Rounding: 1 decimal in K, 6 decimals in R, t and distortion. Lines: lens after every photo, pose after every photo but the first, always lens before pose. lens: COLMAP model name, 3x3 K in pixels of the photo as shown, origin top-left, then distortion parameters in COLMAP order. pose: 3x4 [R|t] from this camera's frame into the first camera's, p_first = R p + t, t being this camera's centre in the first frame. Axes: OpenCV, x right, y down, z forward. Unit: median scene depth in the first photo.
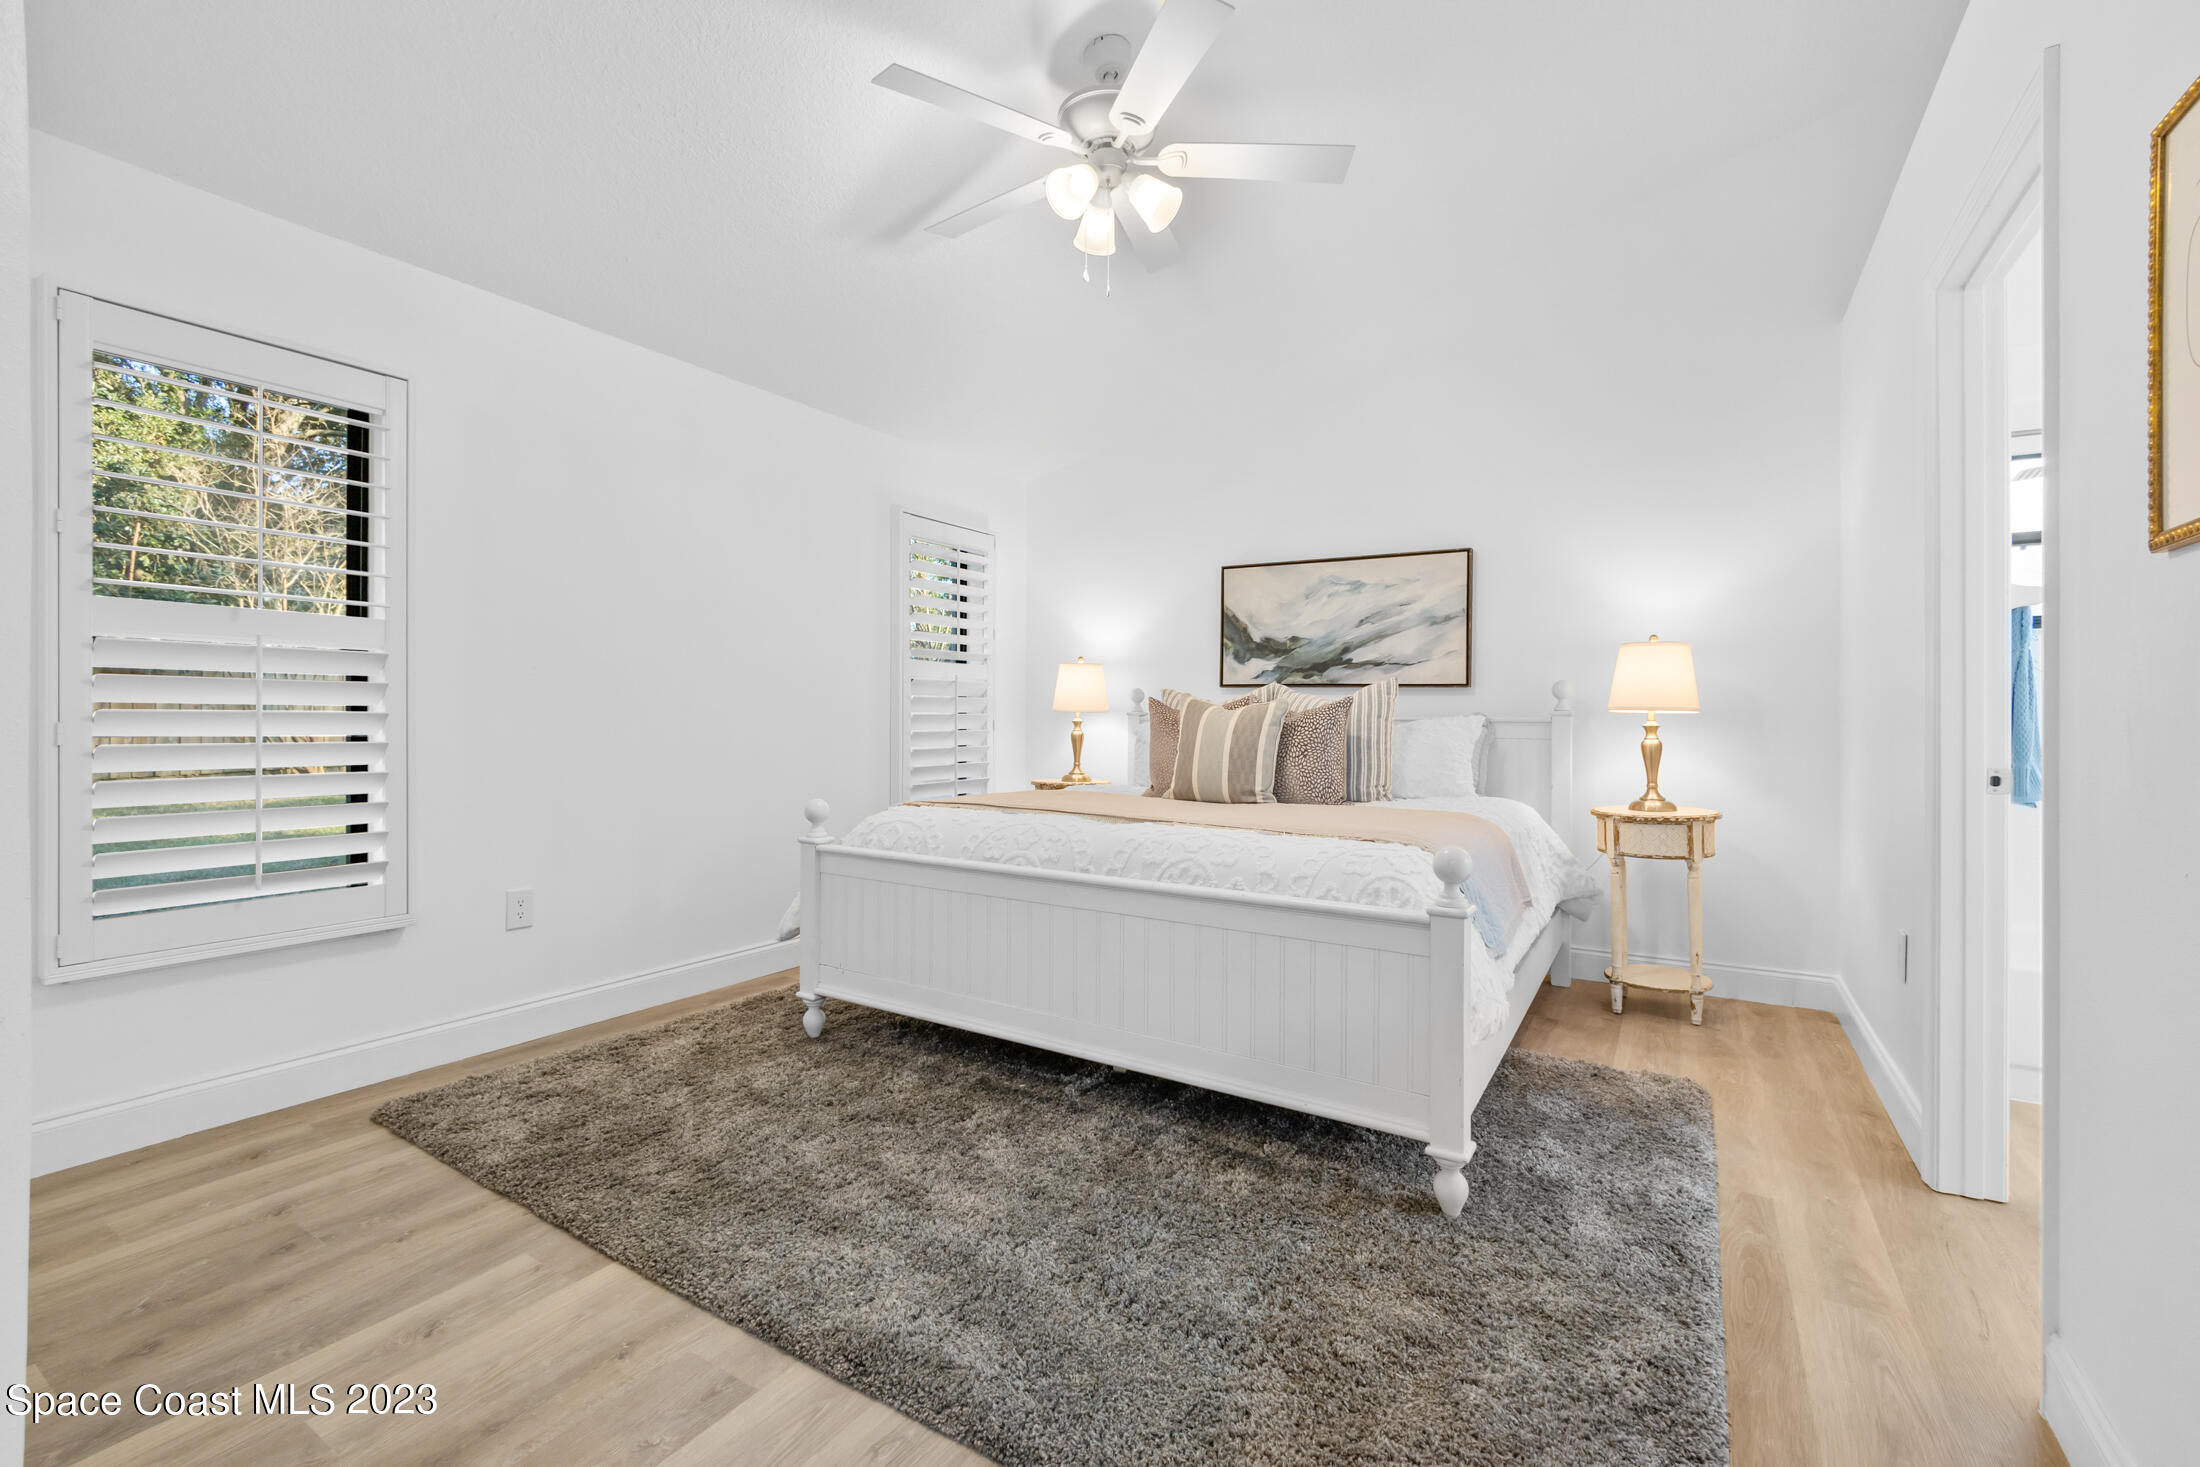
lens RADIAL K [[929.2, 0, 1105.3], [0, 929.2, 723.2], [0, 0, 1]] dist [-0.002644, -0.000213]
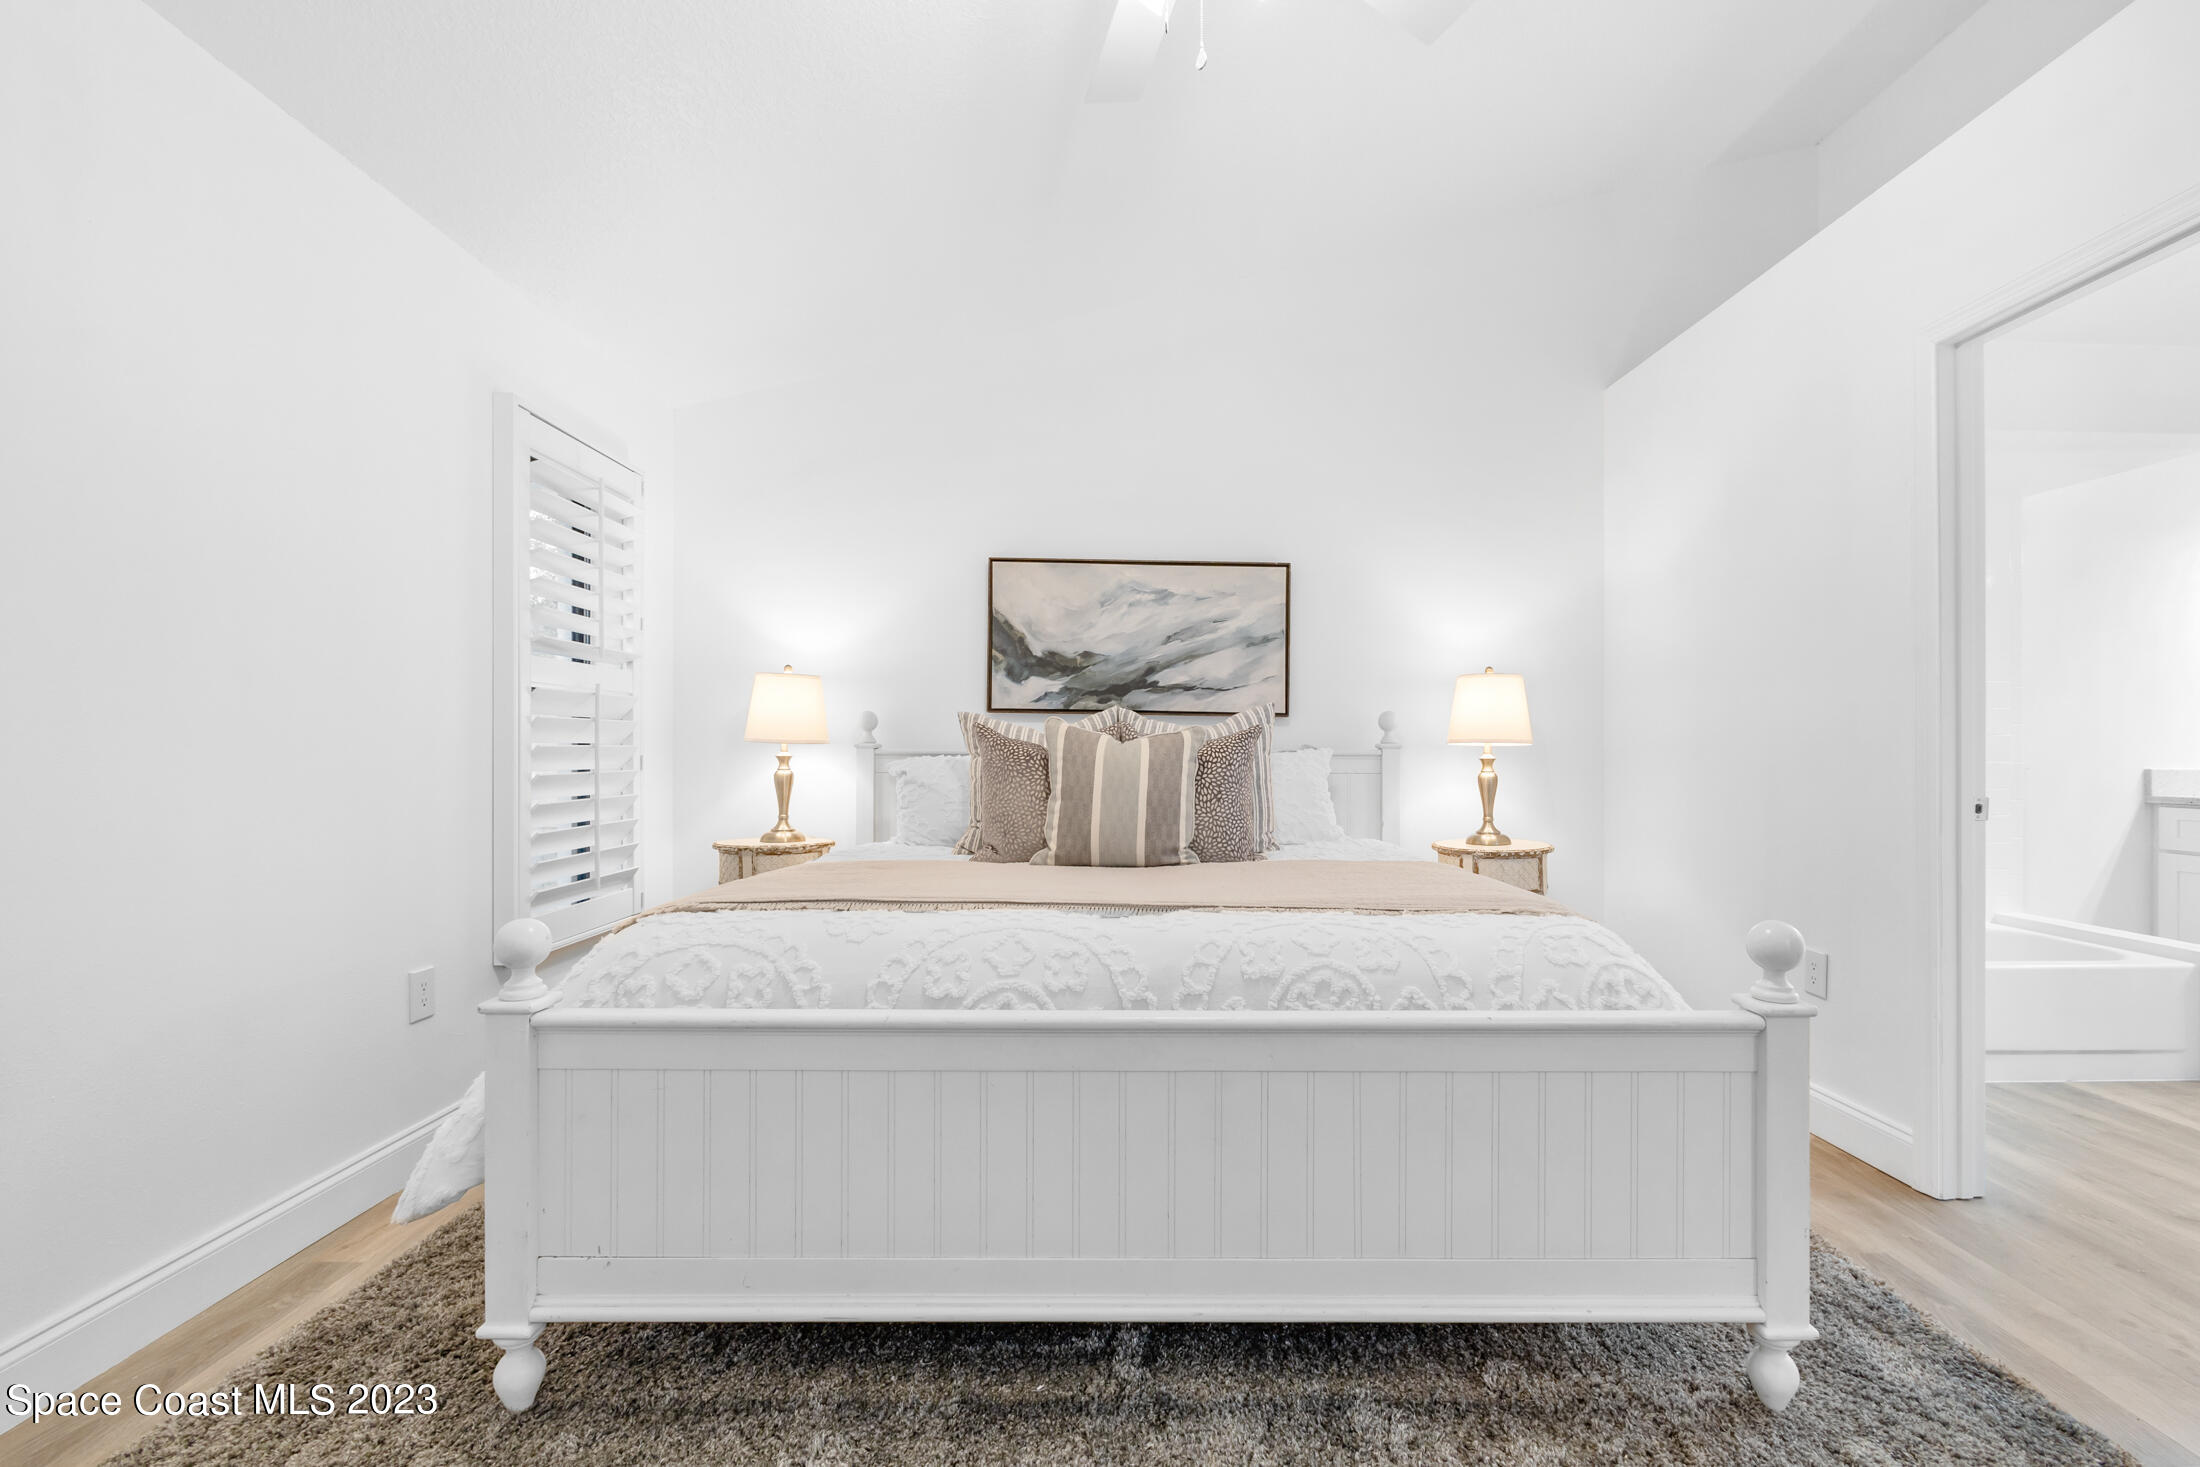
lens RADIAL K [[940.8, 0, 1142.3], [0, 940.8, 759.2], [0, 0, 1]] dist [-0.005685, -0.000075]
pose [[0.840247, -0.005607, 0.542176, -0.225017], [0.004018, 0.999983, 0.004115, -0.001959], [-0.542190, -0.001279, 0.840255, 0.305598]]
